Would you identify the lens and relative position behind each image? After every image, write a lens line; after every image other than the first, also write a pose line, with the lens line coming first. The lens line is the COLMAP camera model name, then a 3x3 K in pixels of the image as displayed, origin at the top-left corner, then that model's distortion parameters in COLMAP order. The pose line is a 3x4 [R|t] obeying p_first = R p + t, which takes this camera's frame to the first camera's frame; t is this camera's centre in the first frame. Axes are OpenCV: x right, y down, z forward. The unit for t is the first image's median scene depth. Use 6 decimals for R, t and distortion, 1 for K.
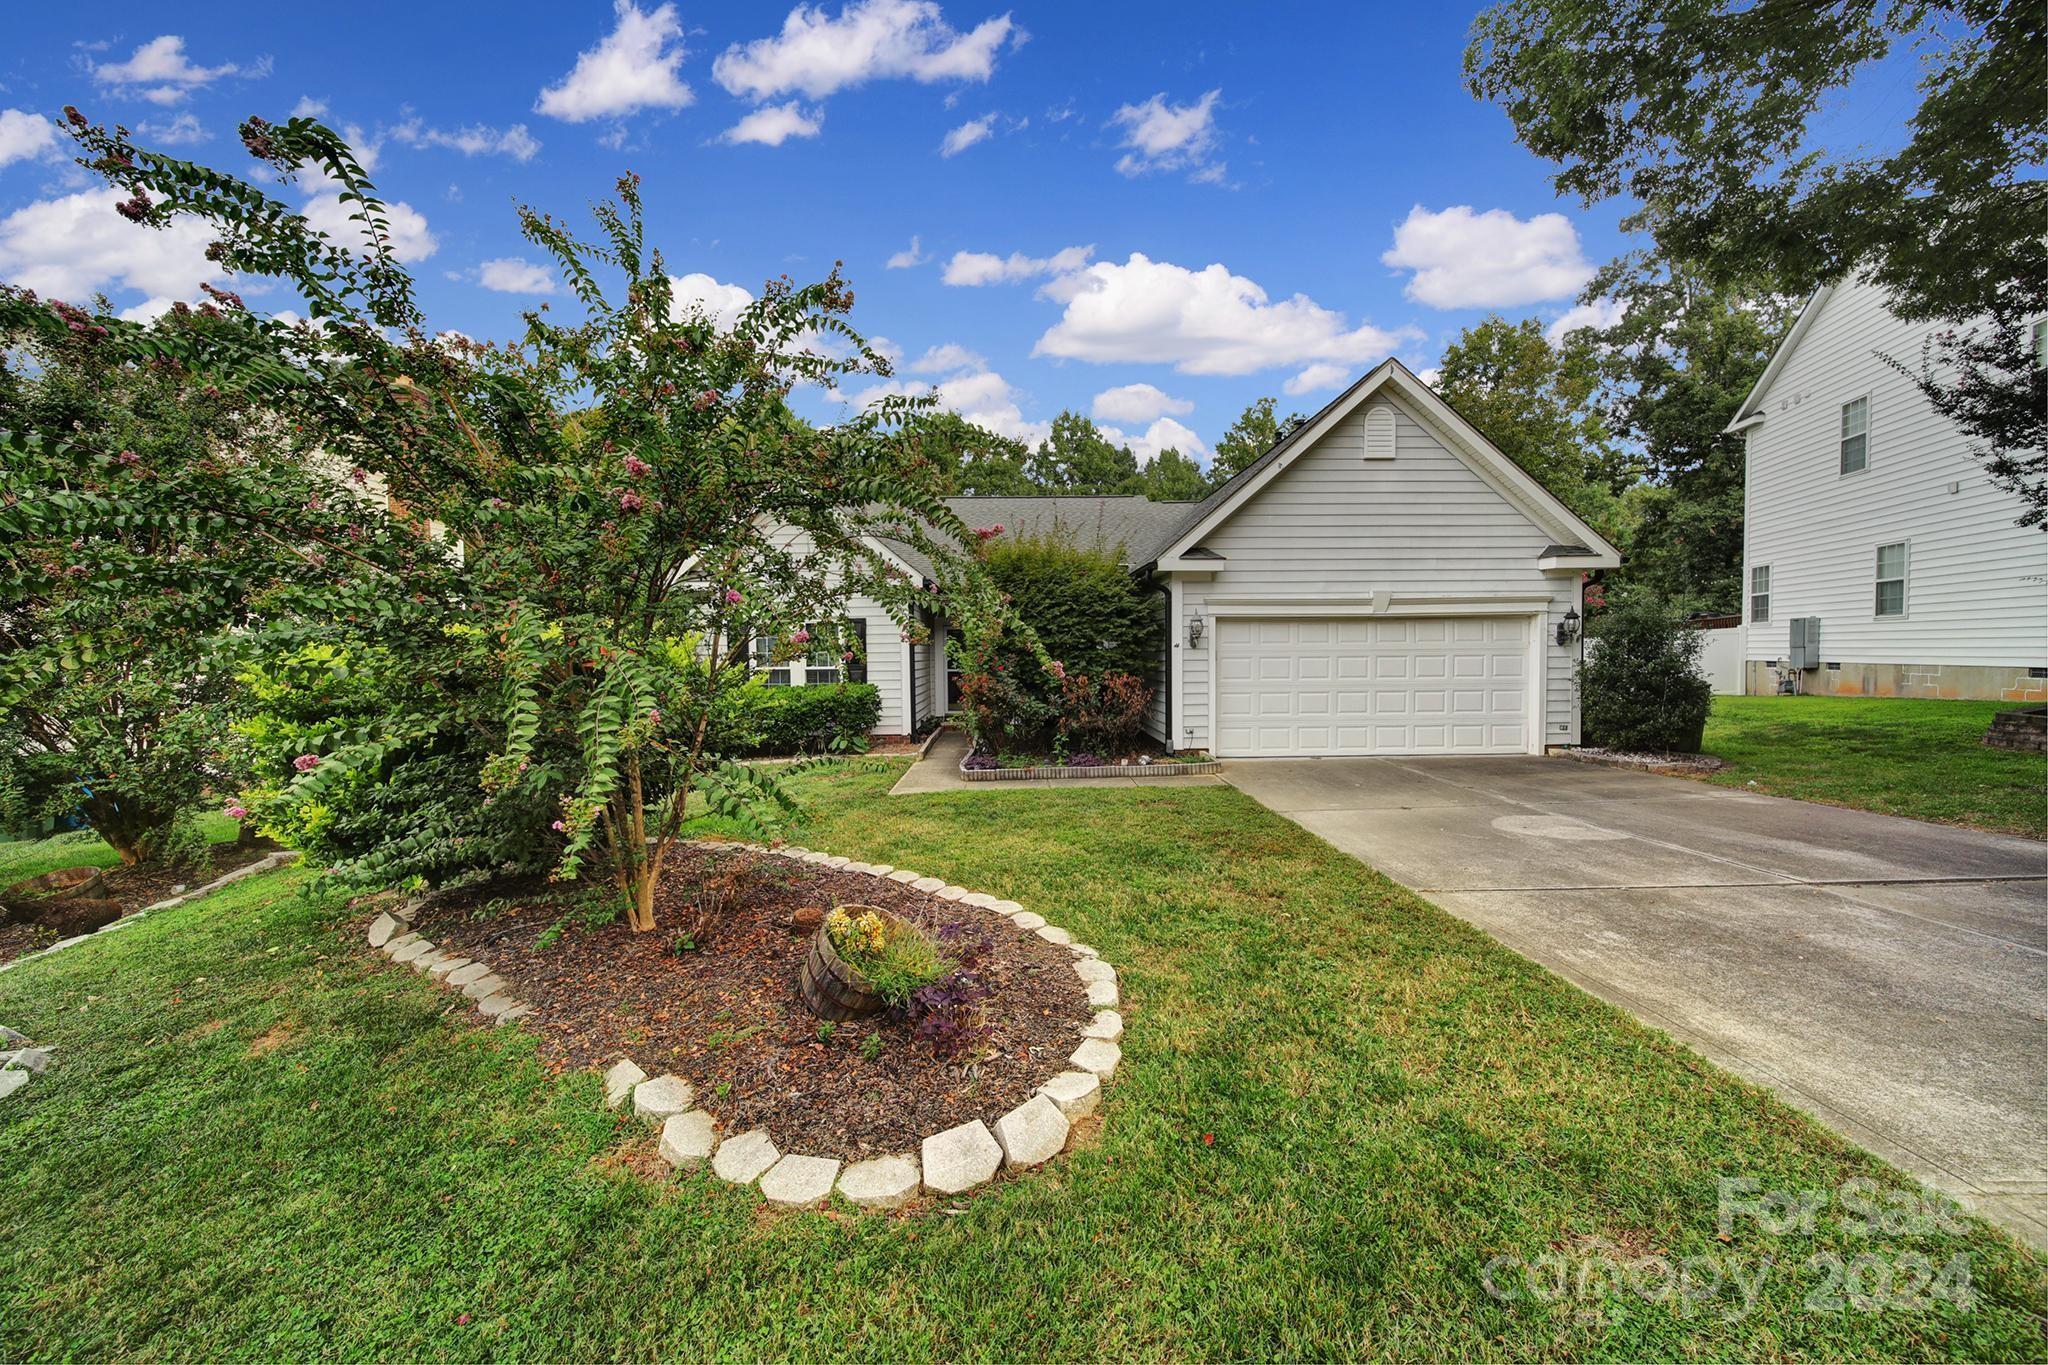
lens RADIAL K [[726.6, 0, 1024.0], [0, 726.6, 683.3], [0, 0, 1]] dist [0.001206, -0.000503]
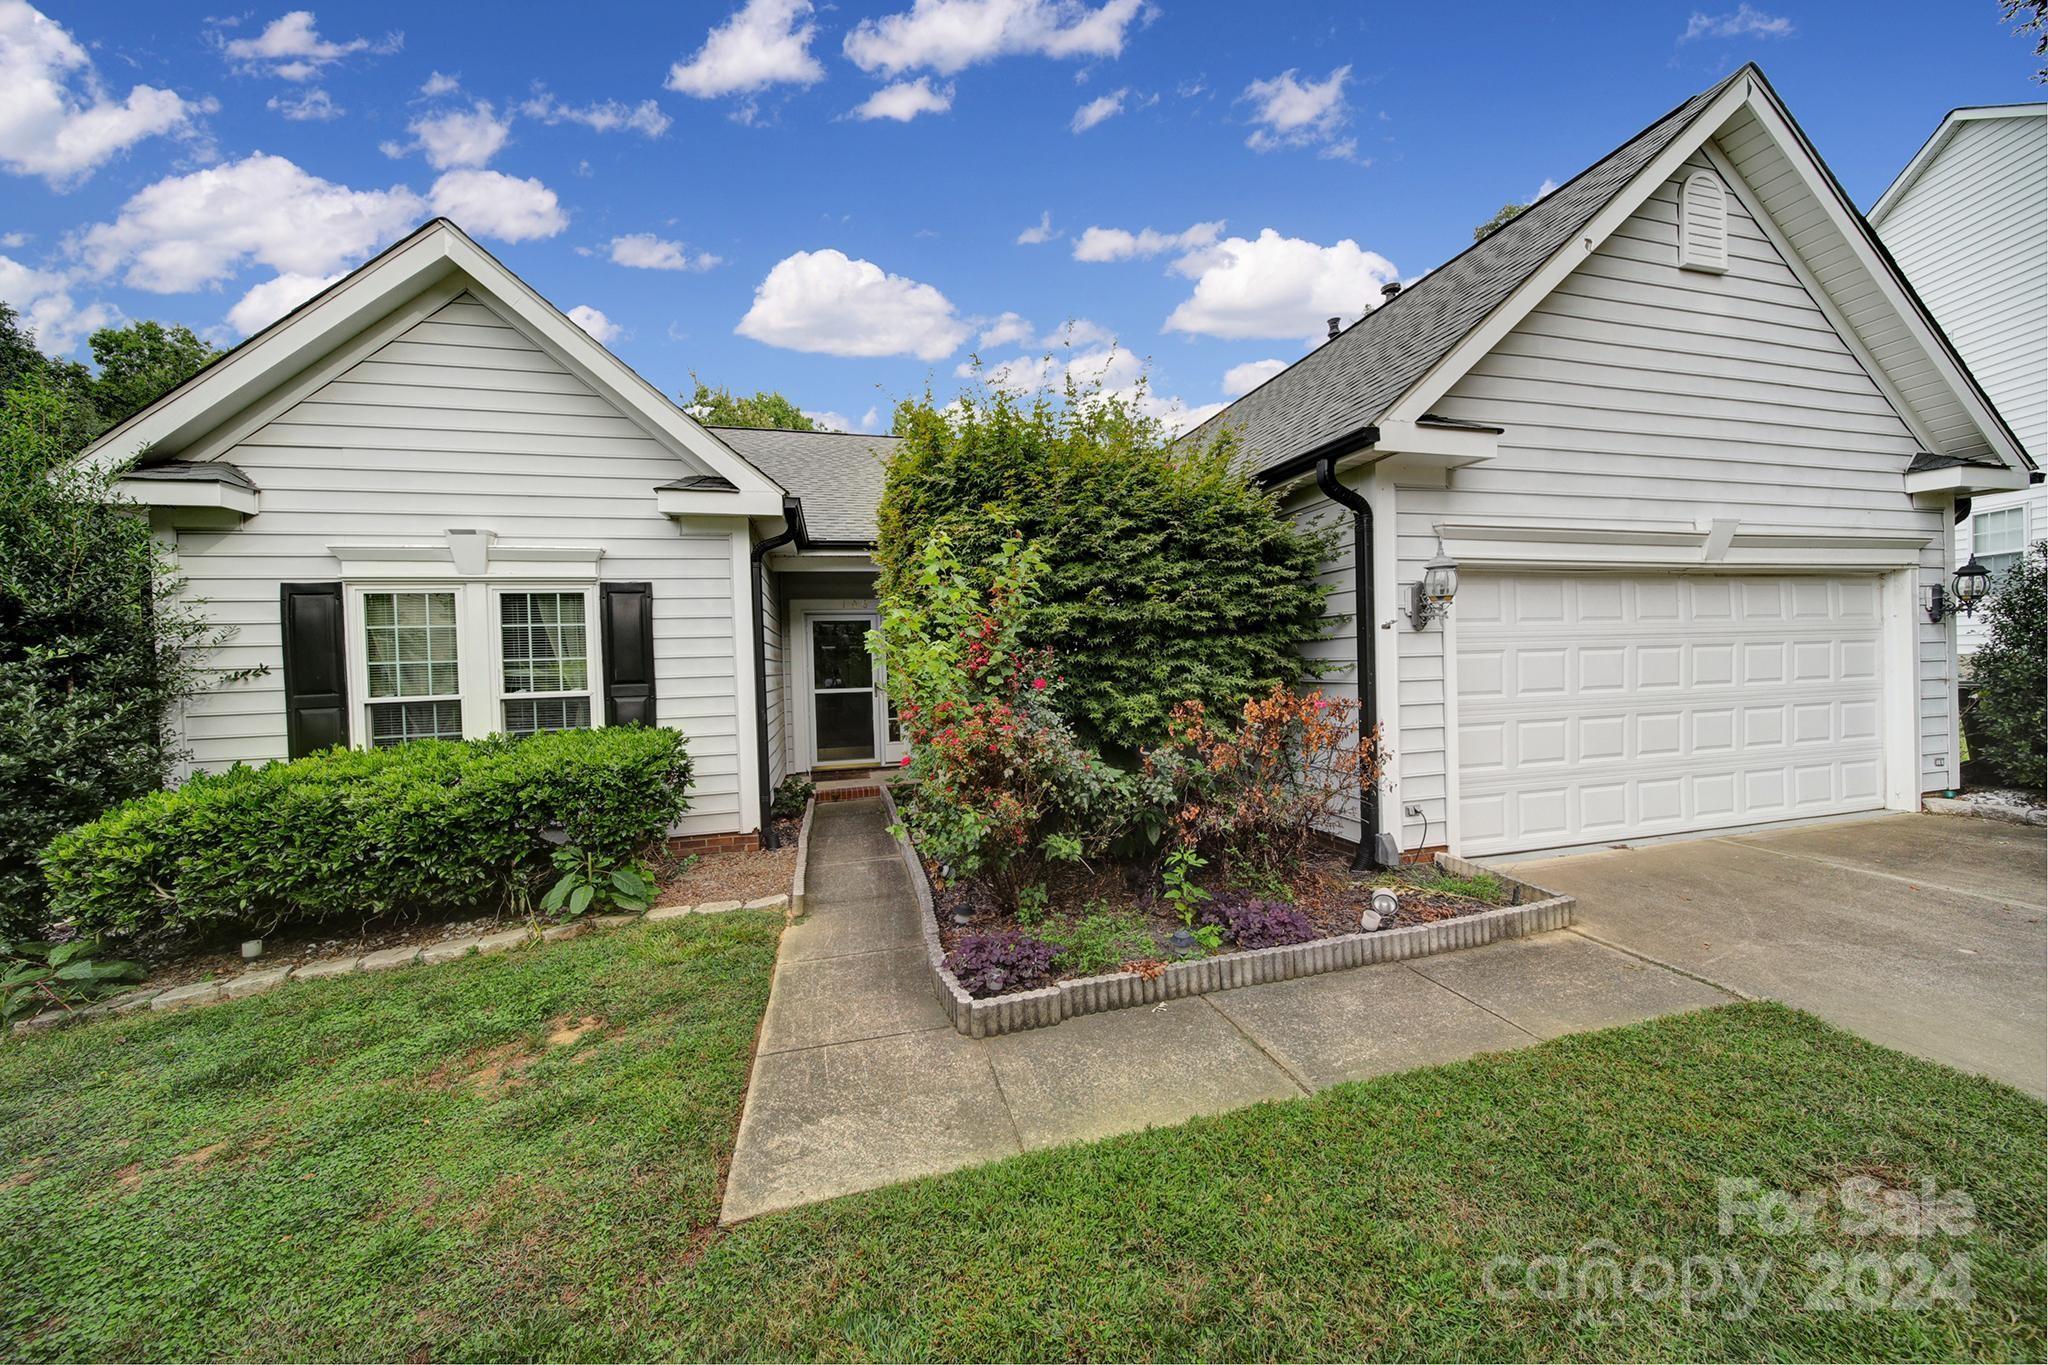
lens RADIAL K [[726.6, 0, 1031.7], [0, 726.6, 687.3], [0, 0, 1]] dist [0.001206, -0.000503]
pose [[0.972496, -0.025120, 0.231563, -0.110322], [0.029428, 0.999452, -0.015171, -0.012396], [-0.231054, 0.021568, 0.972702, 0.597853]]
